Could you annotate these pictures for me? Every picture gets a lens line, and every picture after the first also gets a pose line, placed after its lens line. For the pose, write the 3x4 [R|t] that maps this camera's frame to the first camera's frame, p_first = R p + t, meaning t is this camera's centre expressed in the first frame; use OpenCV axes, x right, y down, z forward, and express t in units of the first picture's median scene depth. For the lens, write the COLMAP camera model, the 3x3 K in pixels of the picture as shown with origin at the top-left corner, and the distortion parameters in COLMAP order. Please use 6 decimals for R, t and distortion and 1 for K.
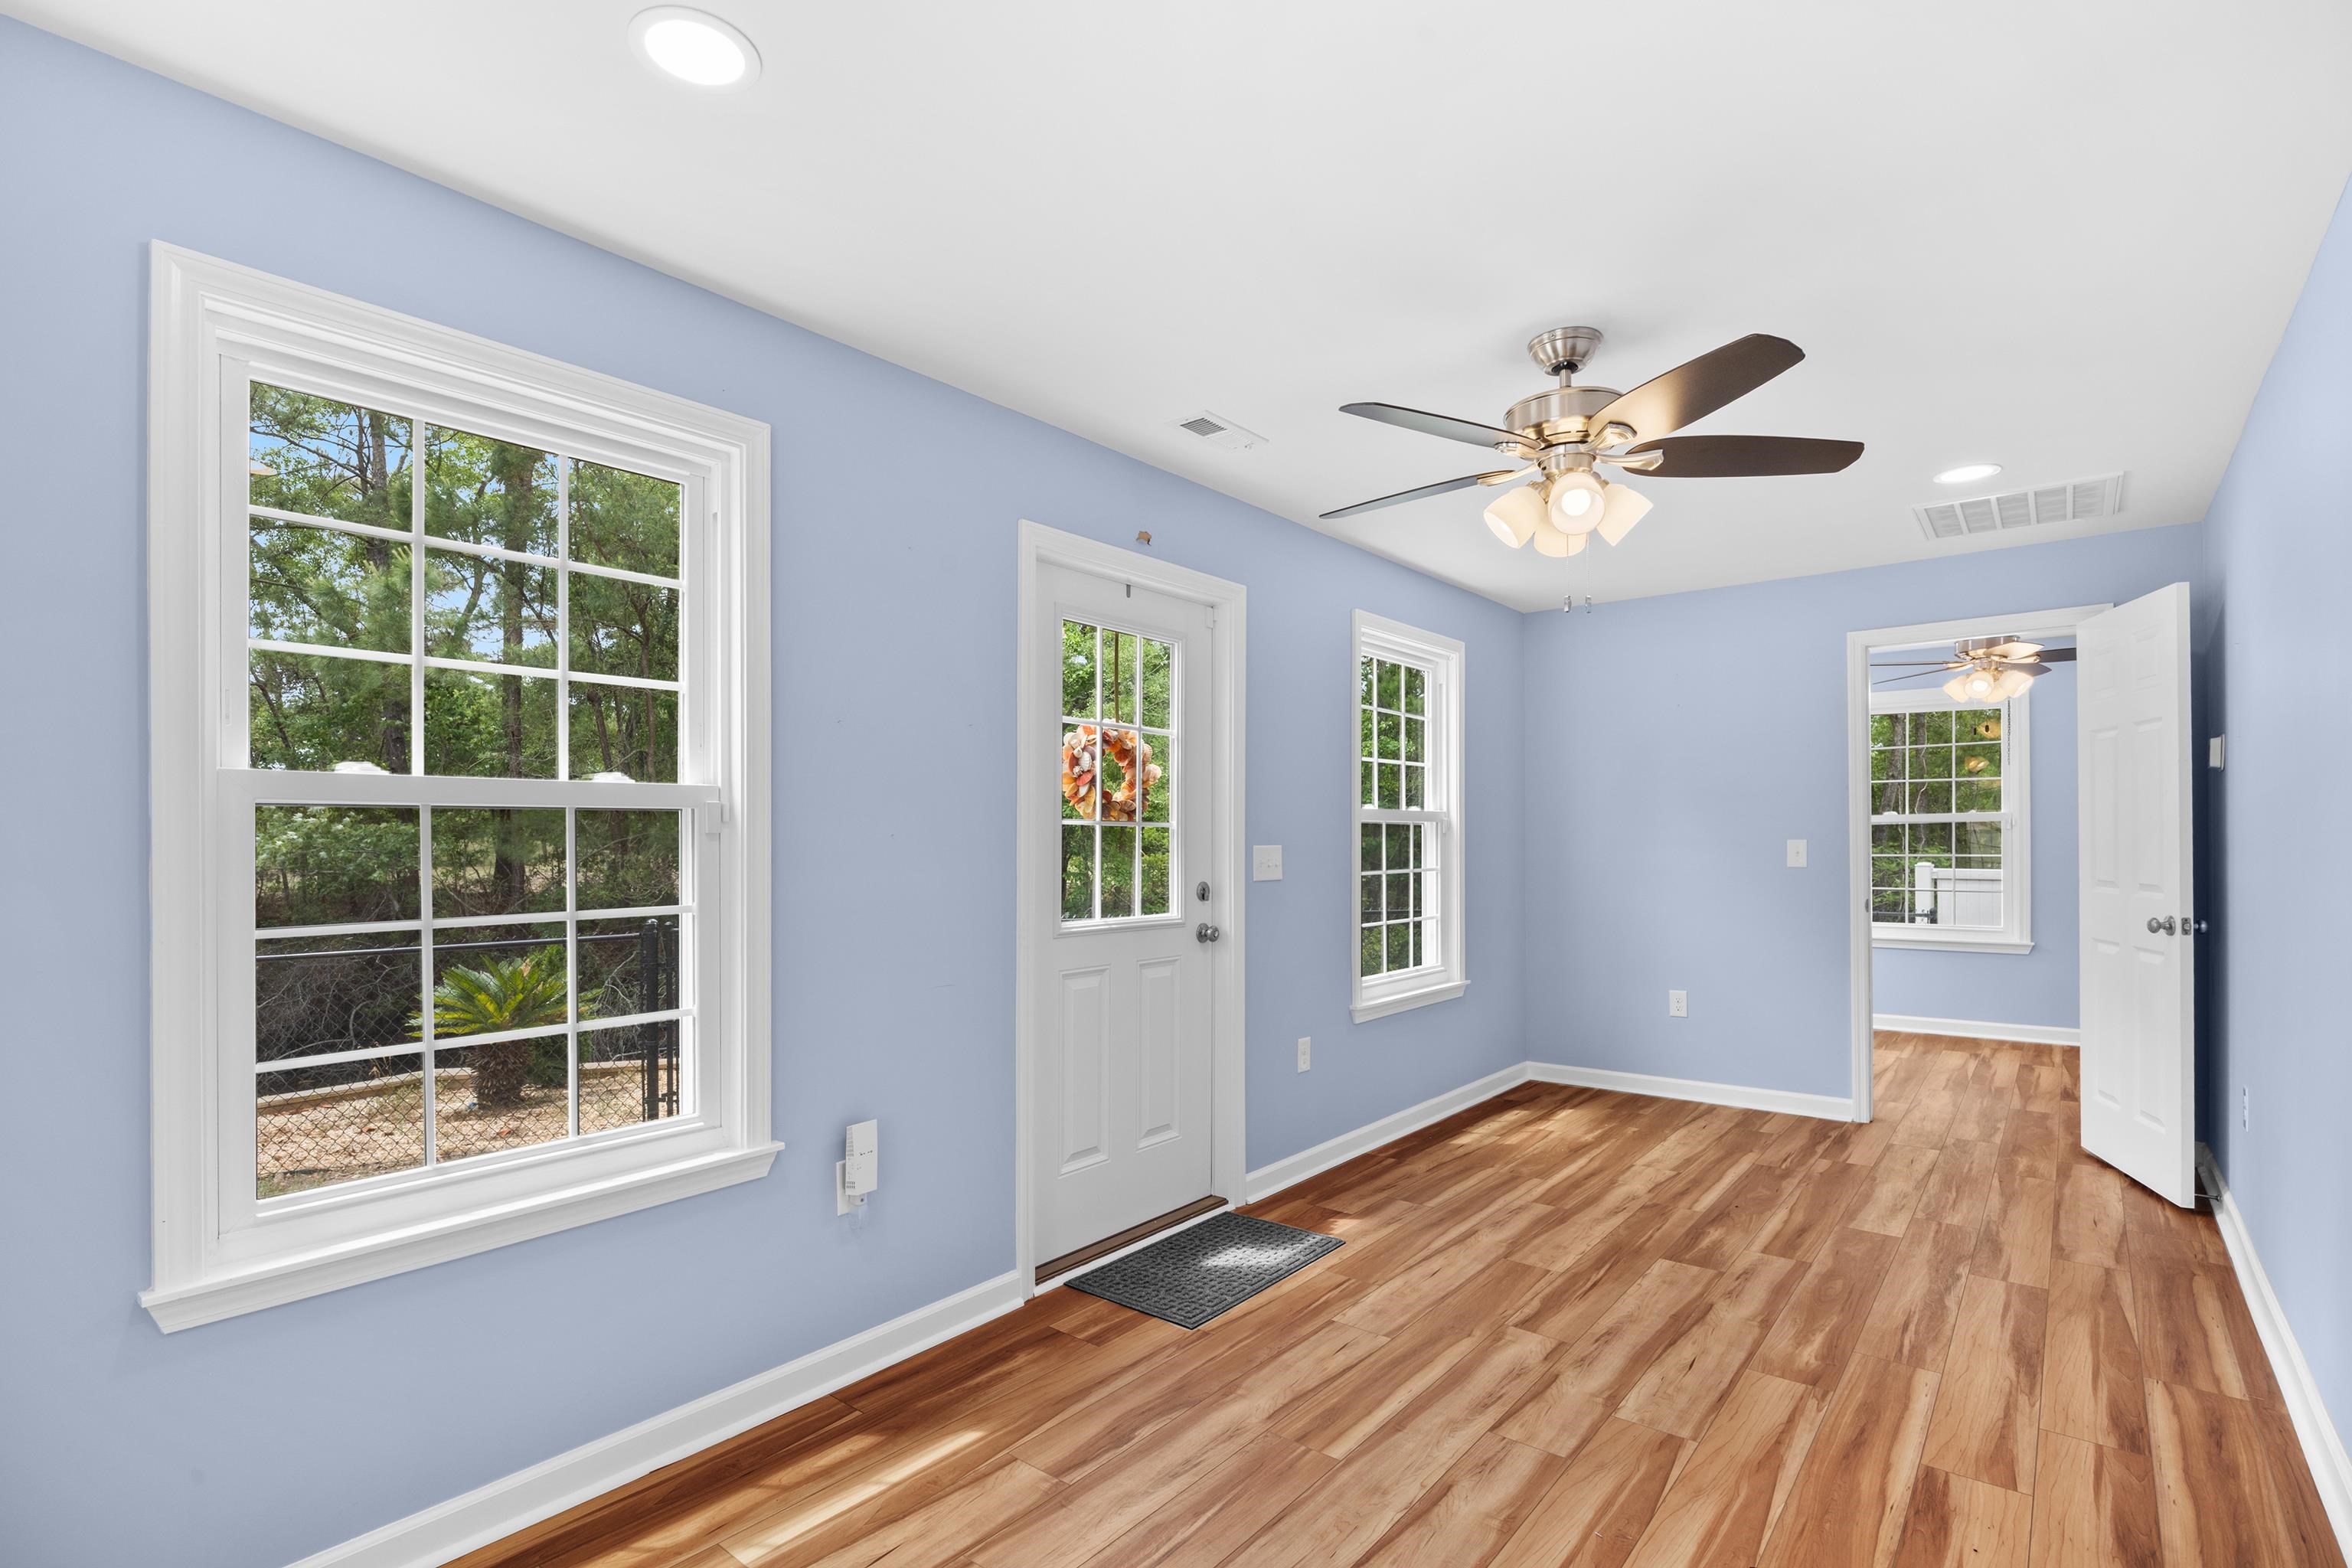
lens RADIAL K [[1106.3, 0, 1170.8], [0, 1106.3, 848.7], [0, 0, 1]] dist [-0.031508, 0.018413]
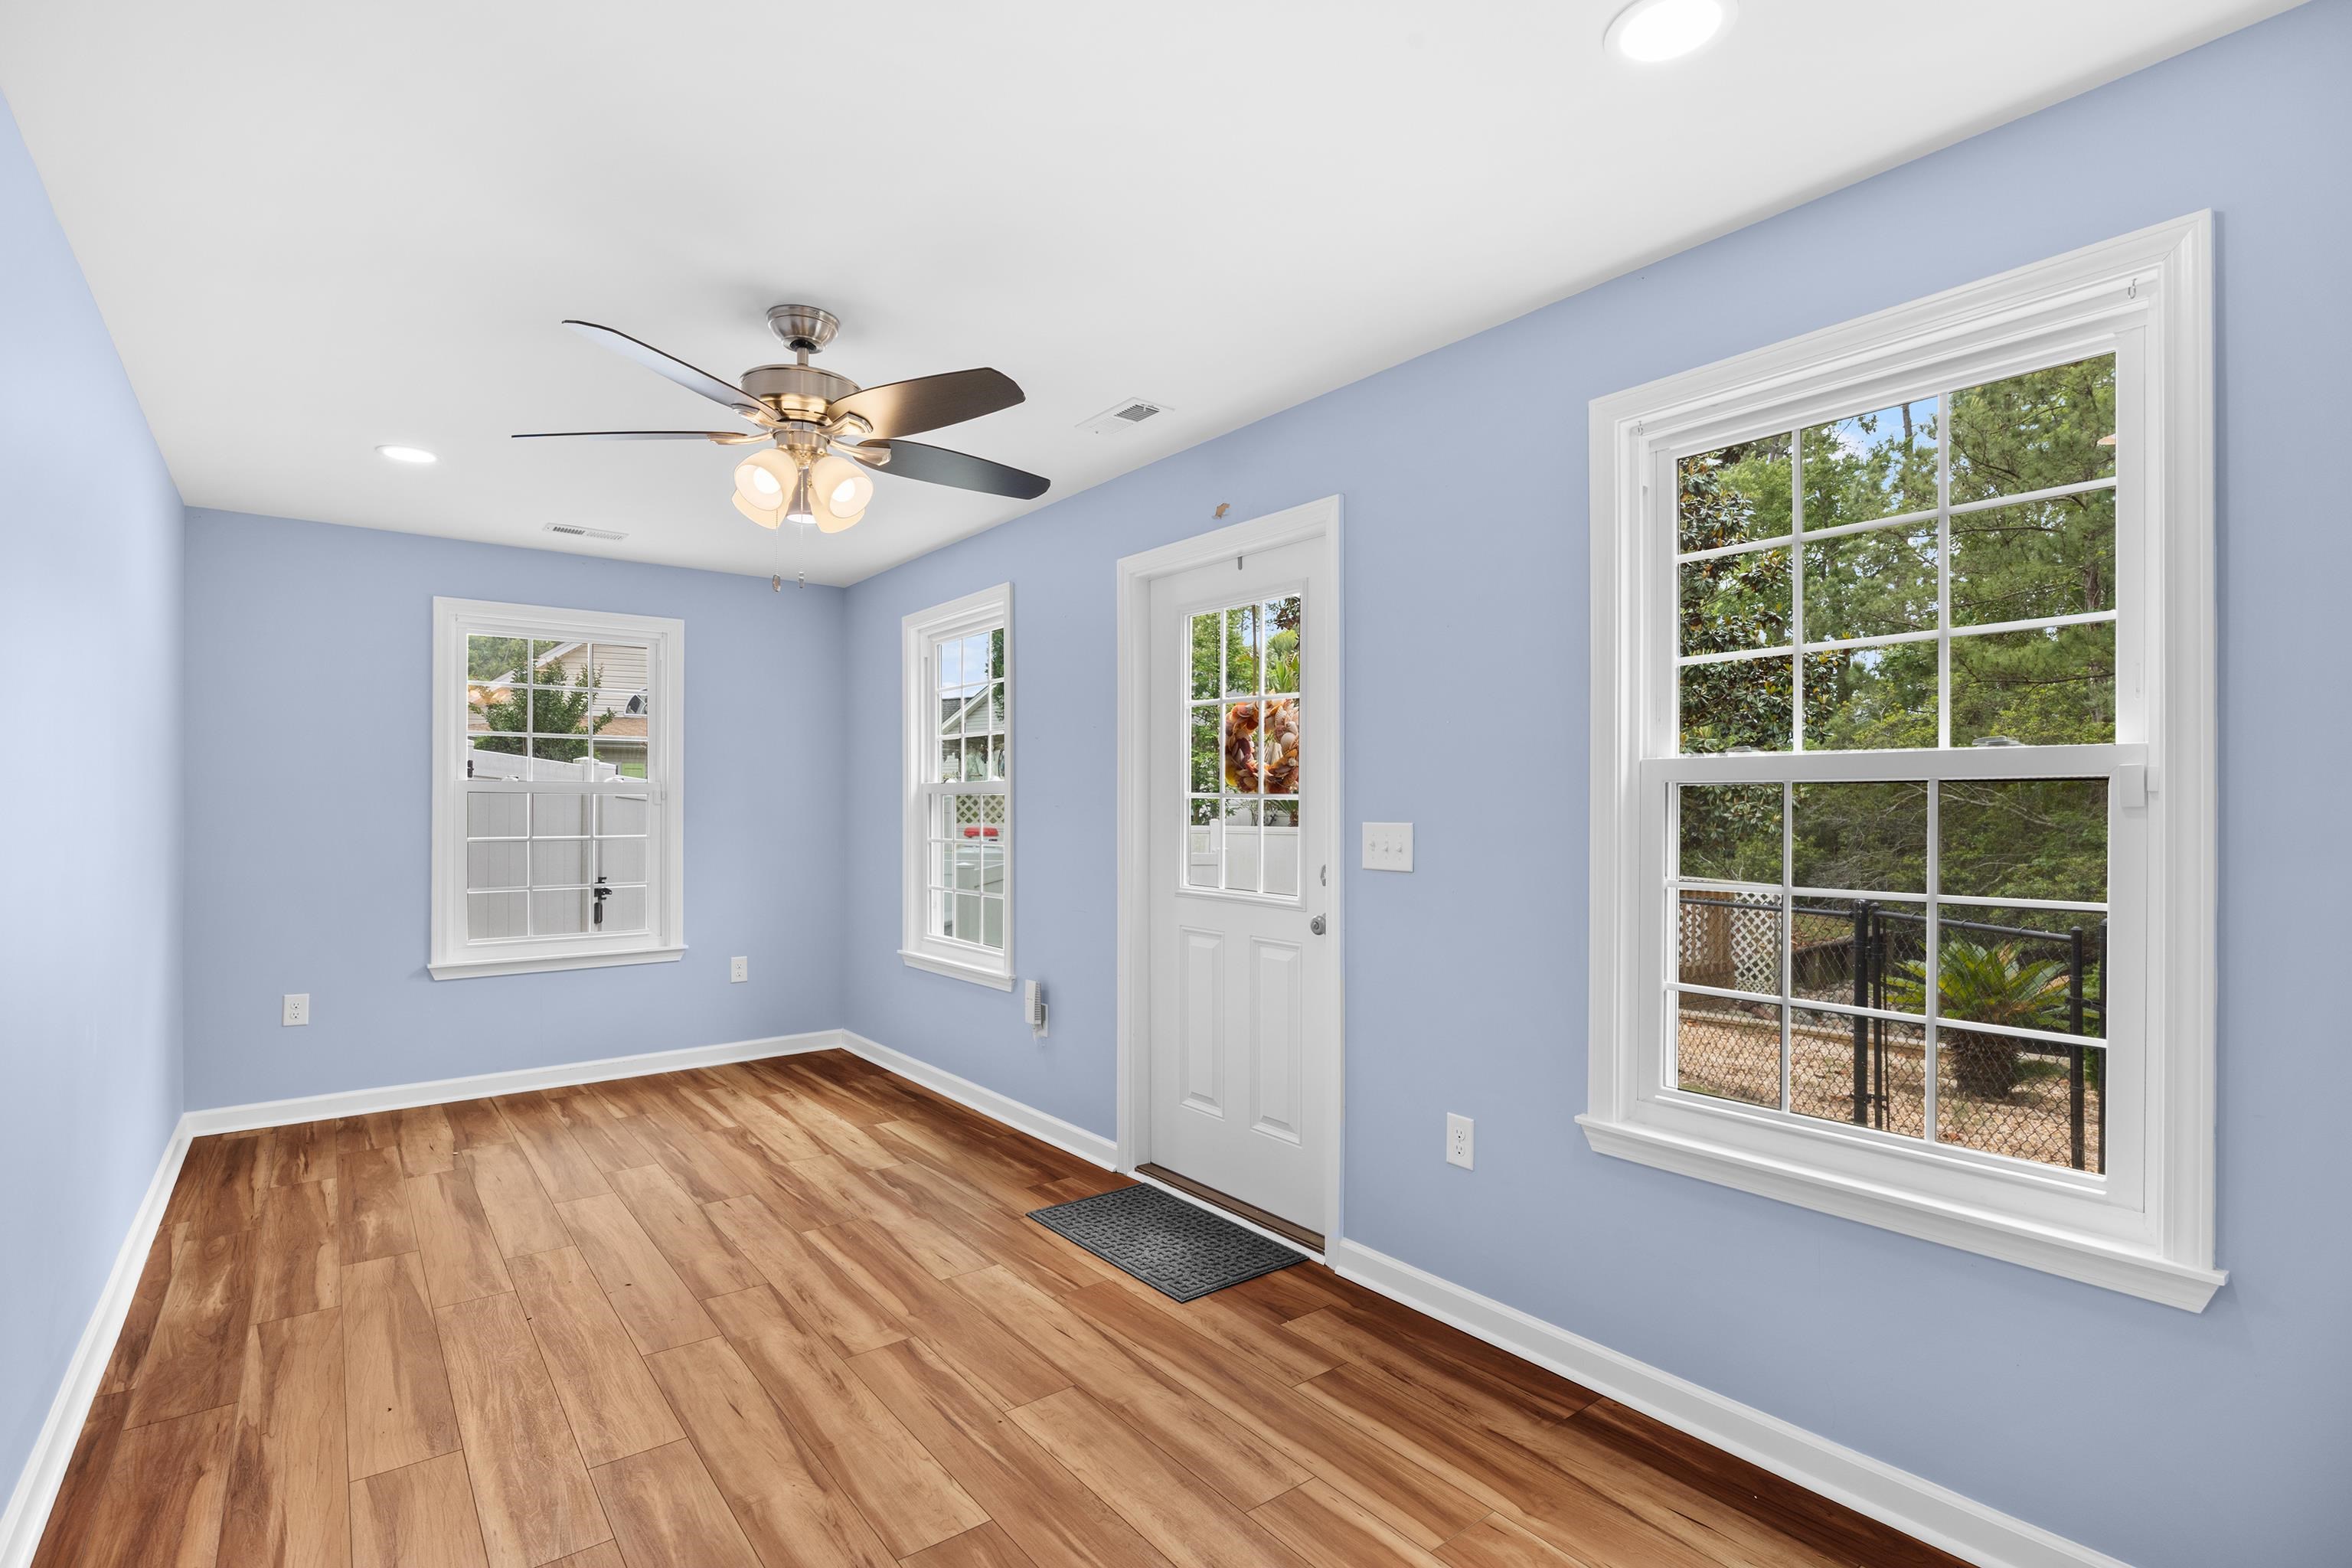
lens RADIAL K [[1105.1, 0, 1176.1], [0, 1105.1, 820.2], [0, 0, 1]] dist [-0.013164, 0.001200]
pose [[-0.215061, 0.012933, -0.976515, 1.057869], [-0.016656, 0.999718, 0.016908, -0.017806], [0.976459, 0.019901, -0.214785, 1.287258]]
